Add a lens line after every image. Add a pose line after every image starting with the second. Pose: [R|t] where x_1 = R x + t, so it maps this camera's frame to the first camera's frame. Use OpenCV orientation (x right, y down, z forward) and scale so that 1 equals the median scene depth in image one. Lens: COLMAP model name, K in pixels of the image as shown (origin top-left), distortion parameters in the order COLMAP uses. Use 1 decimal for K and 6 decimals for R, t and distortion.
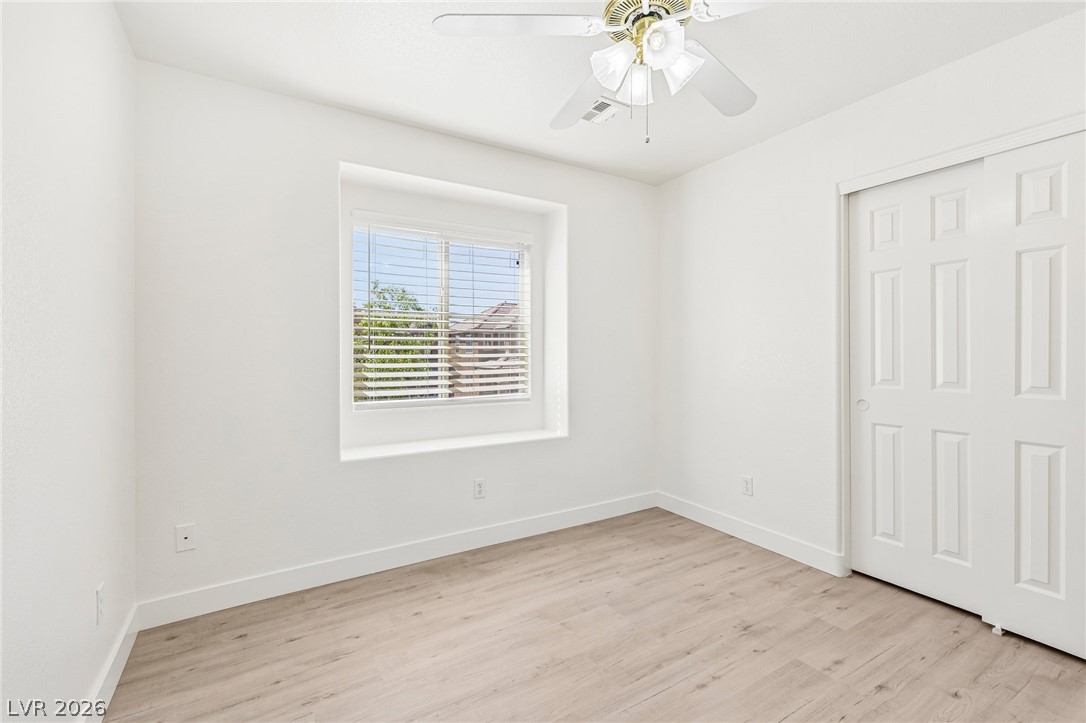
lens RADIAL K [[474.4, 0, 544.5], [0, 474.4, 355.3], [0, 0, 1]] dist [0.002352, 0.000098]
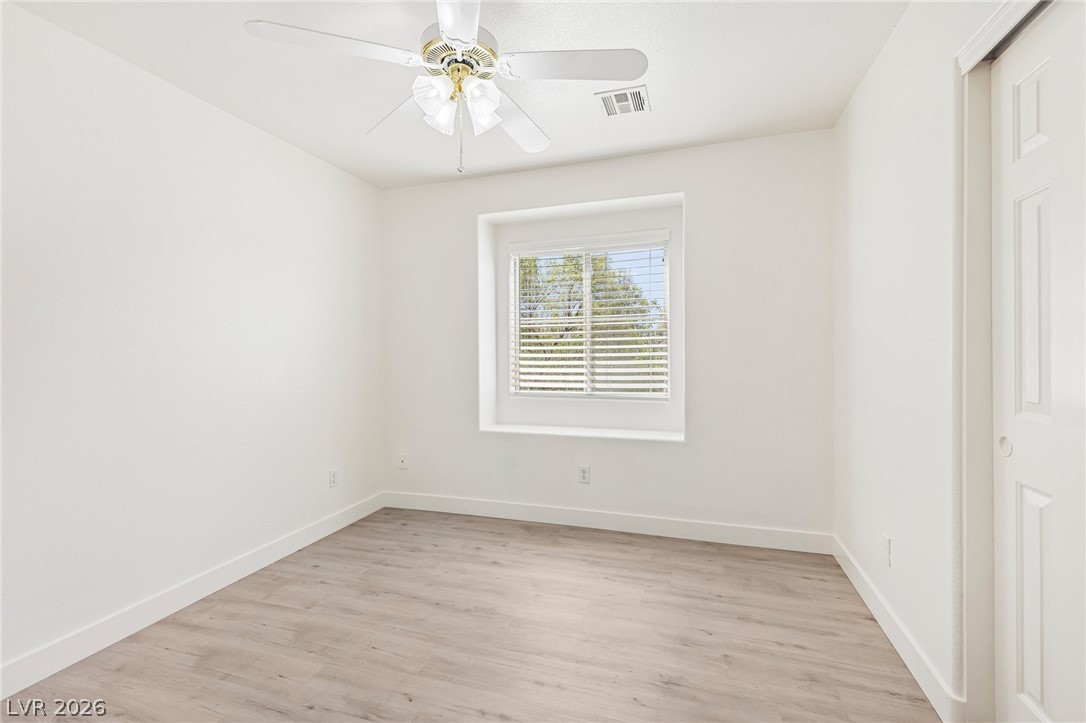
lens RADIAL K [[474.4, 0, 544.5], [0, 474.4, 355.3], [0, 0, 1]] dist [0.002352, 0.000098]
pose [[0.643886, 0.000215, -0.765121, 0.766850], [0.004762, 0.999979, 0.004288, -0.004253], [0.765106, -0.006405, 0.643872, 0.248897]]
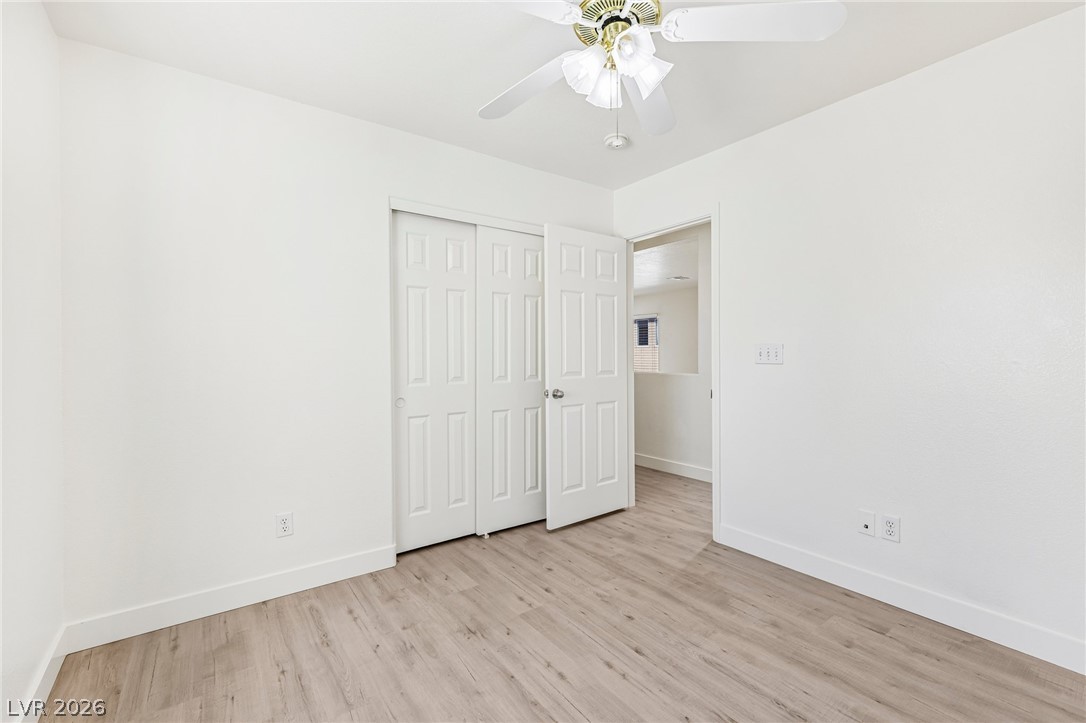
lens RADIAL K [[465.3, 0, 550.9], [0, 465.3, 357.6], [0, 0, 1]] dist [0.002670, 0.000359]
pose [[-0.092549, -0.001780, 0.995707, -0.468498], [0.008899, 0.999957, 0.002614, -0.001361], [-0.995668, 0.009103, -0.092529, 0.765953]]
